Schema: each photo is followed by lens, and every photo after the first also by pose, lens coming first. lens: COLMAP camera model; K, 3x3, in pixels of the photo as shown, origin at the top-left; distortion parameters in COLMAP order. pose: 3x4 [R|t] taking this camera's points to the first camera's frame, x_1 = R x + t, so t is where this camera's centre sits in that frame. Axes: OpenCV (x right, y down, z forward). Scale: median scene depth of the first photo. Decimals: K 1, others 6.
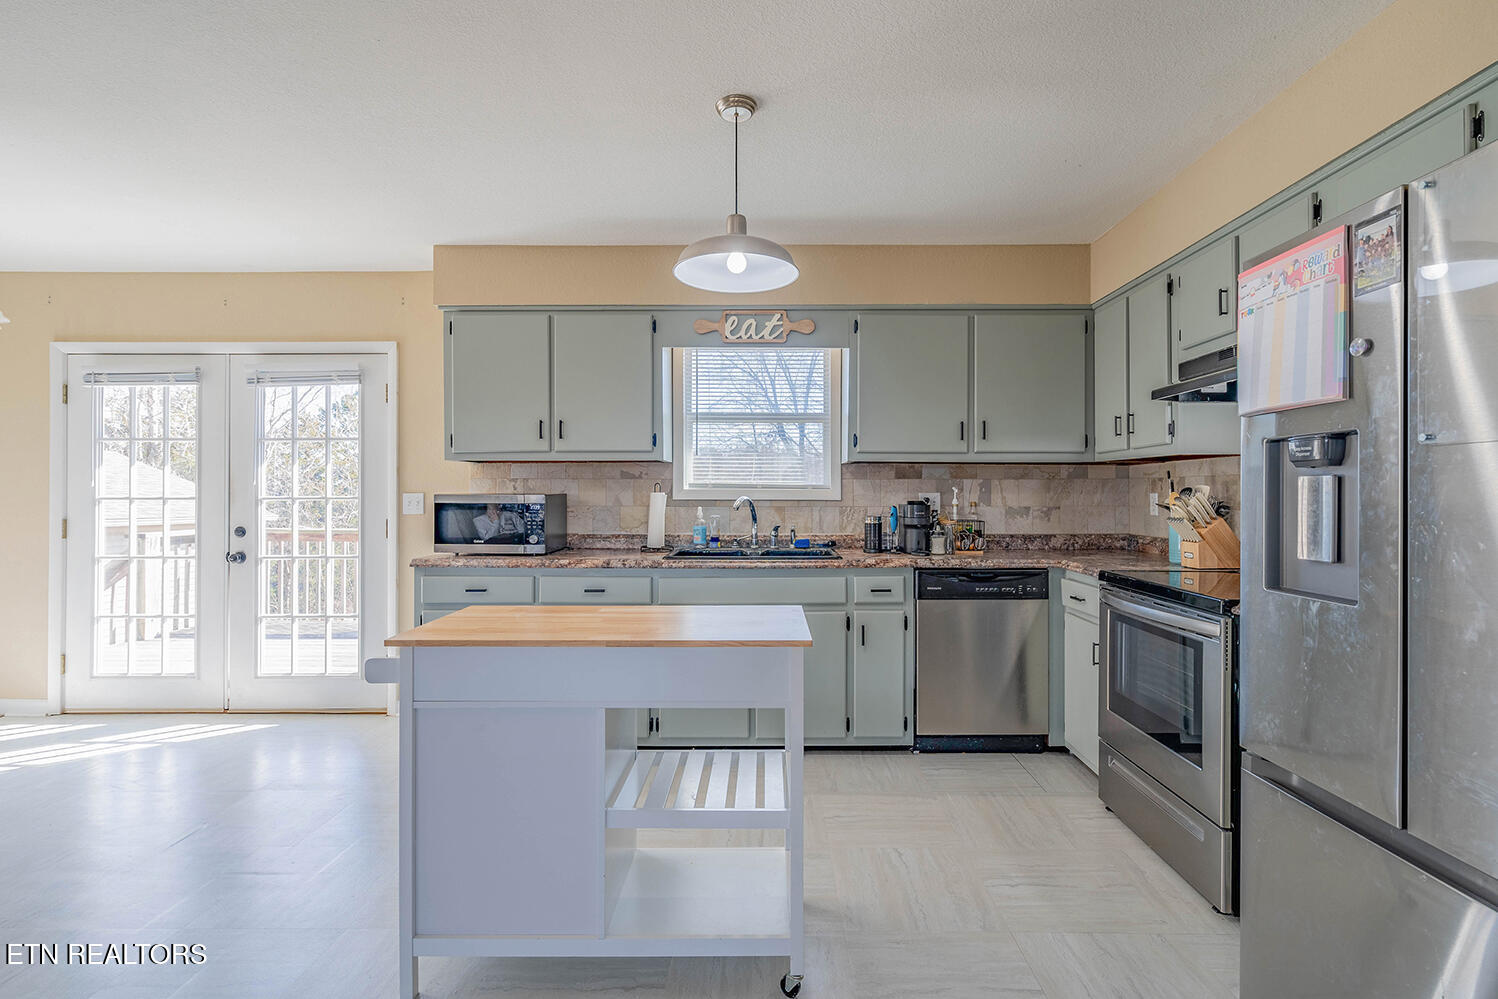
lens RADIAL K [[709.6, 0, 772.9], [0, 709.6, 492.3], [0, 0, 1]] dist [-0.002098, 0.000067]
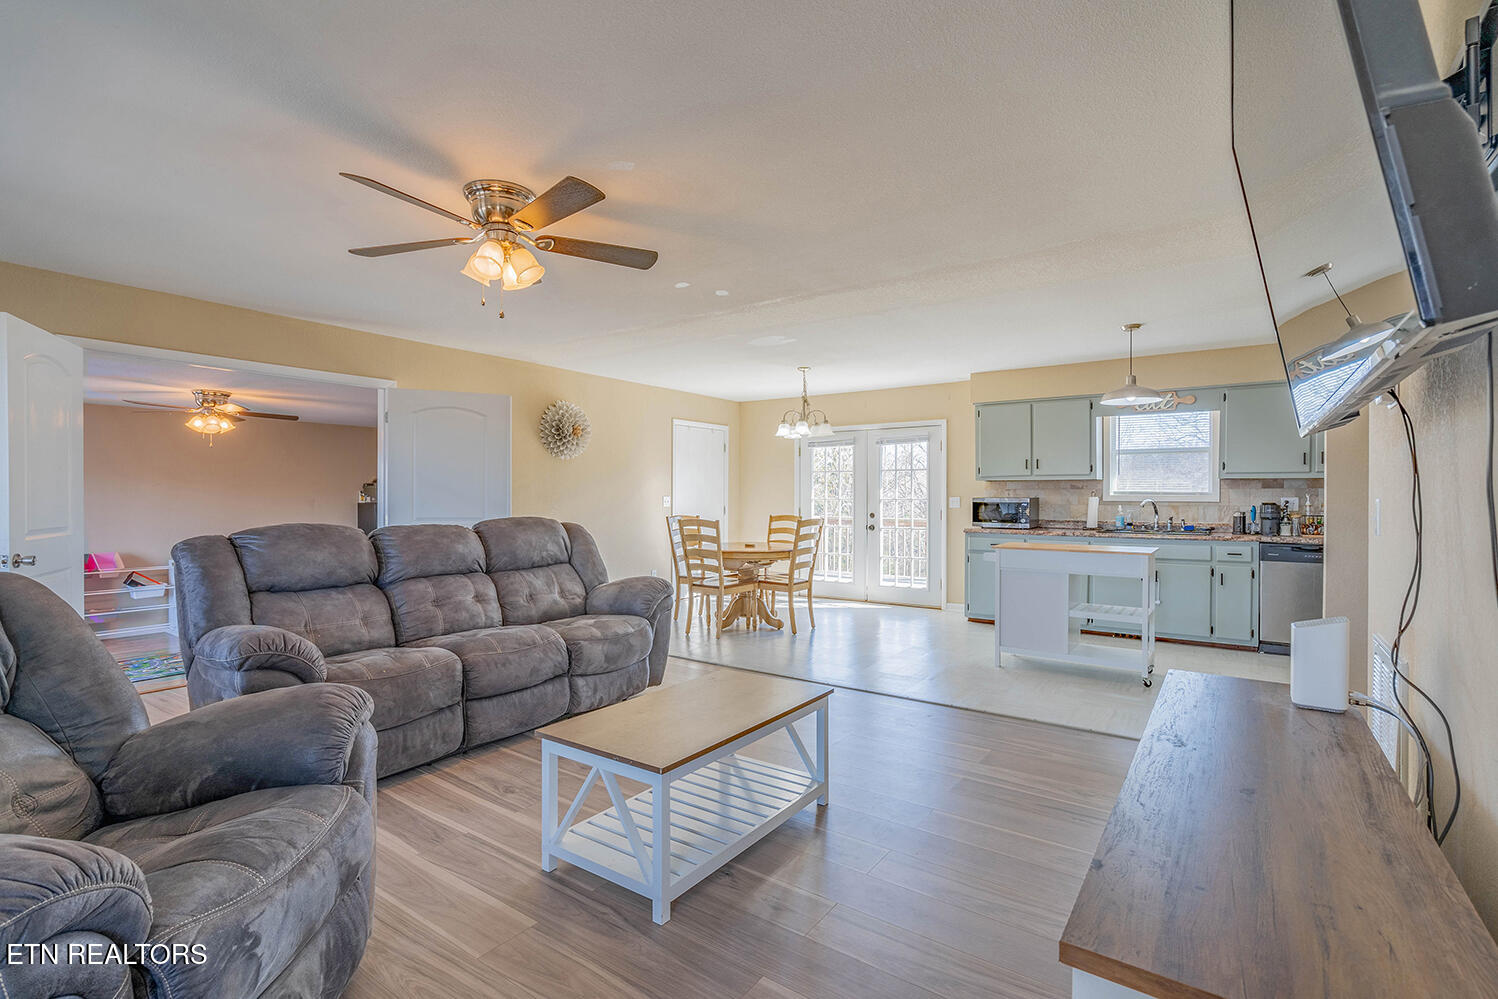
lens RADIAL K [[714.0, 0, 742.7], [0, 714.0, 500.6], [0, 0, 1]] dist [-0.001497, -0.000285]
pose [[0.814399, 0.005004, -0.580283, 0.167853], [0.000090, 0.999962, 0.008750, -0.006513], [0.580305, -0.007178, 0.814368, -1.012330]]
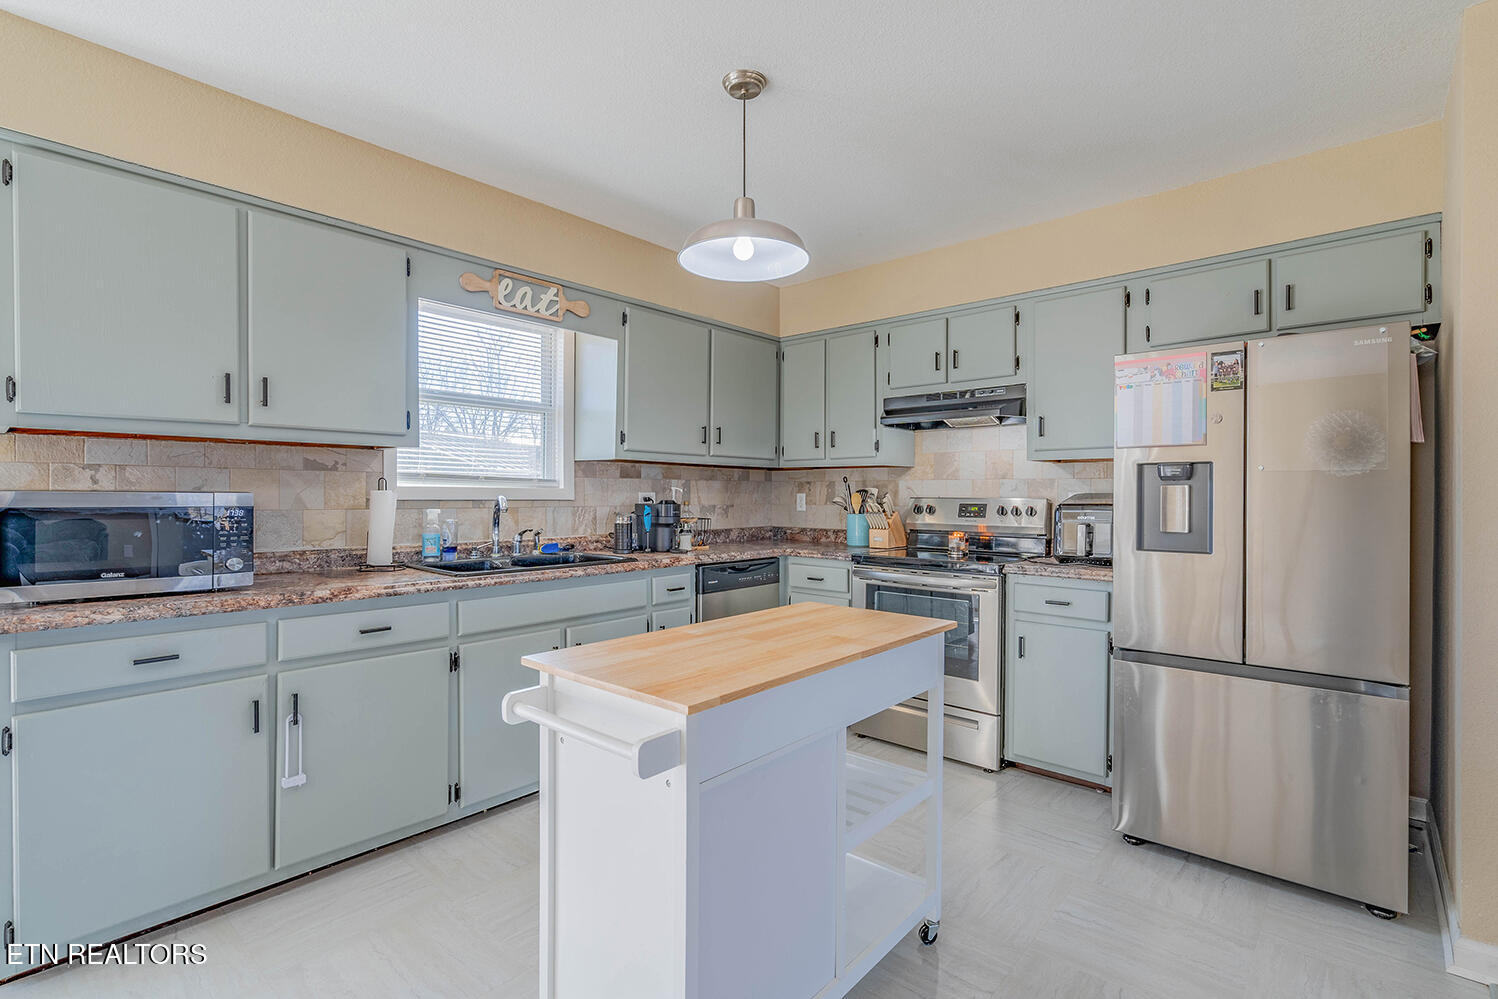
lens RADIAL K [[703.2, 0, 756.5], [0, 703.2, 497.6], [0, 0, 1]] dist [-0.001178, 0.000216]
pose [[0.656680, -0.001255, 0.754168, -0.481734], [-0.005906, 0.999959, 0.006806, 0.000739], [-0.754146, -0.008923, 0.656646, 0.235991]]
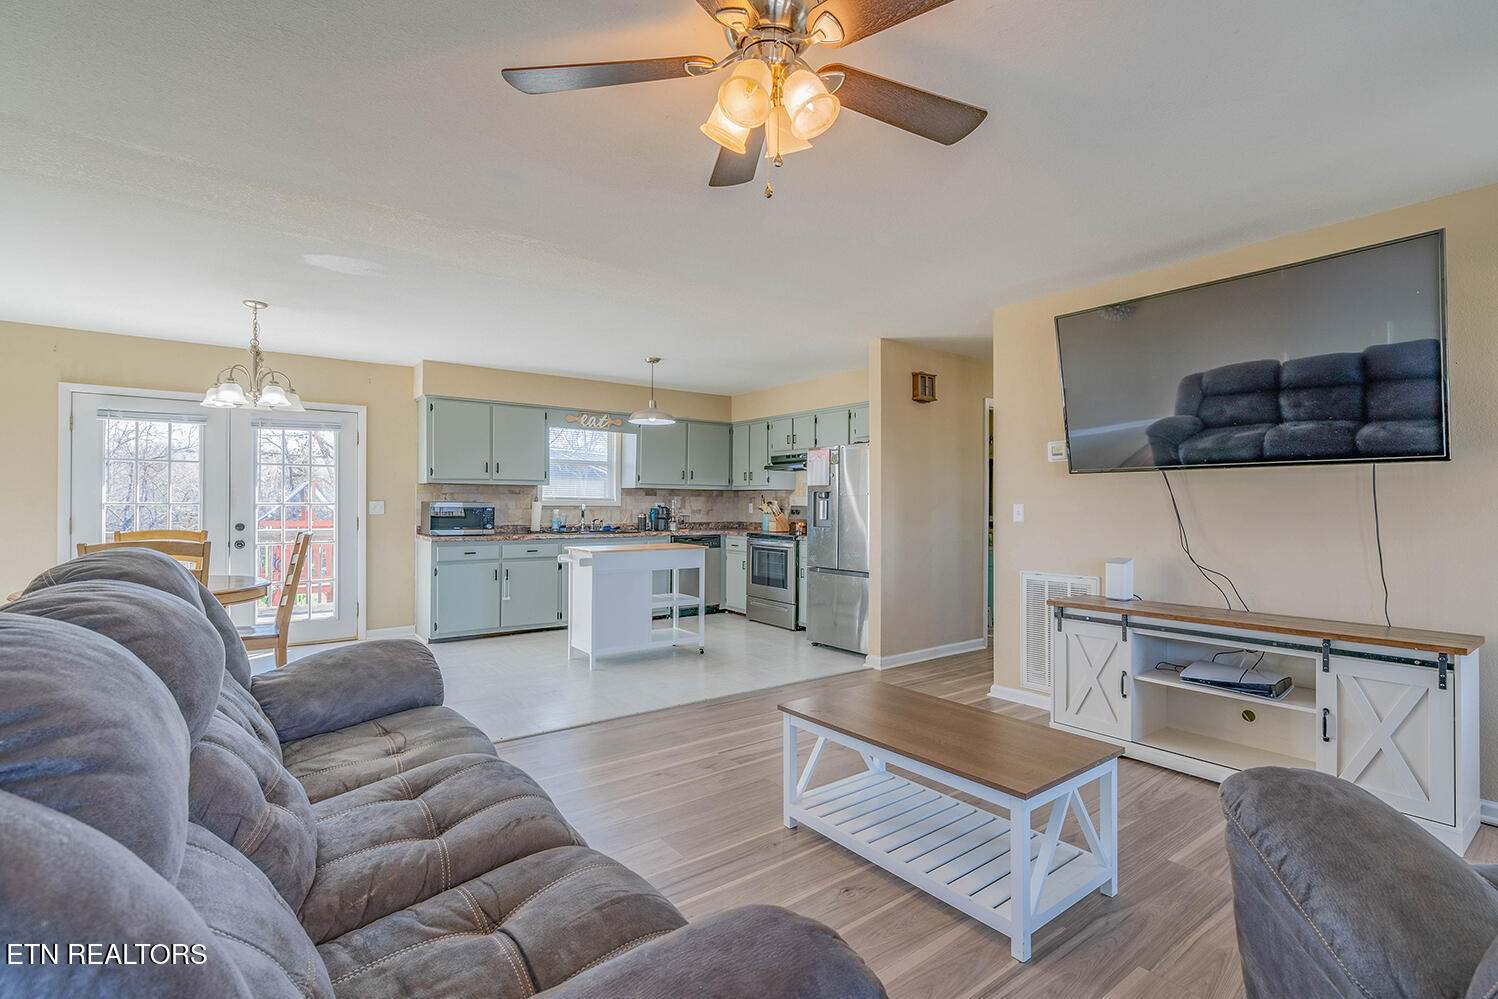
lens RADIAL K [[688.9, 0, 767.4], [0, 688.9, 500.4], [0, 0, 1]] dist [-0.000634, -0.000024]
pose [[0.789553, 0.007318, 0.613639, -0.838706], [-0.007973, 0.999967, -0.001667, -0.005983], [-0.613630, -0.003577, 0.789585, -0.854909]]
